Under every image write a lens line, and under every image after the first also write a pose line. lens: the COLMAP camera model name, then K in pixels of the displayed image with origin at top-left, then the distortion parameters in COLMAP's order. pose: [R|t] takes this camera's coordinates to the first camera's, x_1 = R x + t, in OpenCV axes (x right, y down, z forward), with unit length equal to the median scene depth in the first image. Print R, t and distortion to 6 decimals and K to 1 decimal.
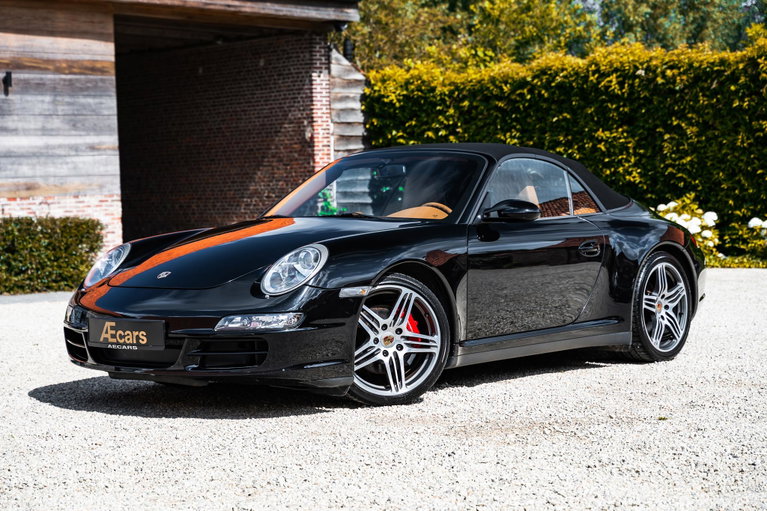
lens RADIAL K [[1641.3, 0, 382.8], [0, 1641.3, 254.1], [0, 0, 1]] dist [-0.114103, 0.000000]
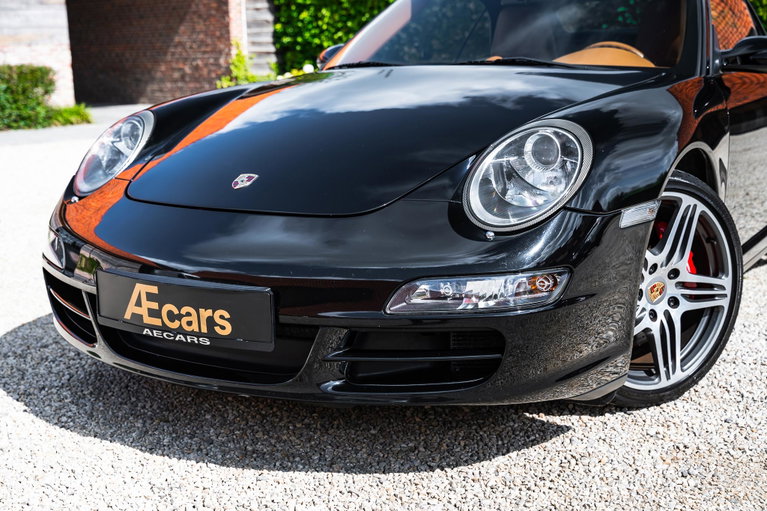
lens RADIAL K [[1007.9, 0, 384.6], [0, 1007.9, 257.0], [0, 0, 1]] dist [-0.030006, 0.000000]
pose [[0.988298, -0.029482, 0.149657, -0.053561], [0.004059, 0.985878, 0.167414, -0.006310], [-0.152479, -0.164848, 0.974462, 0.265066]]
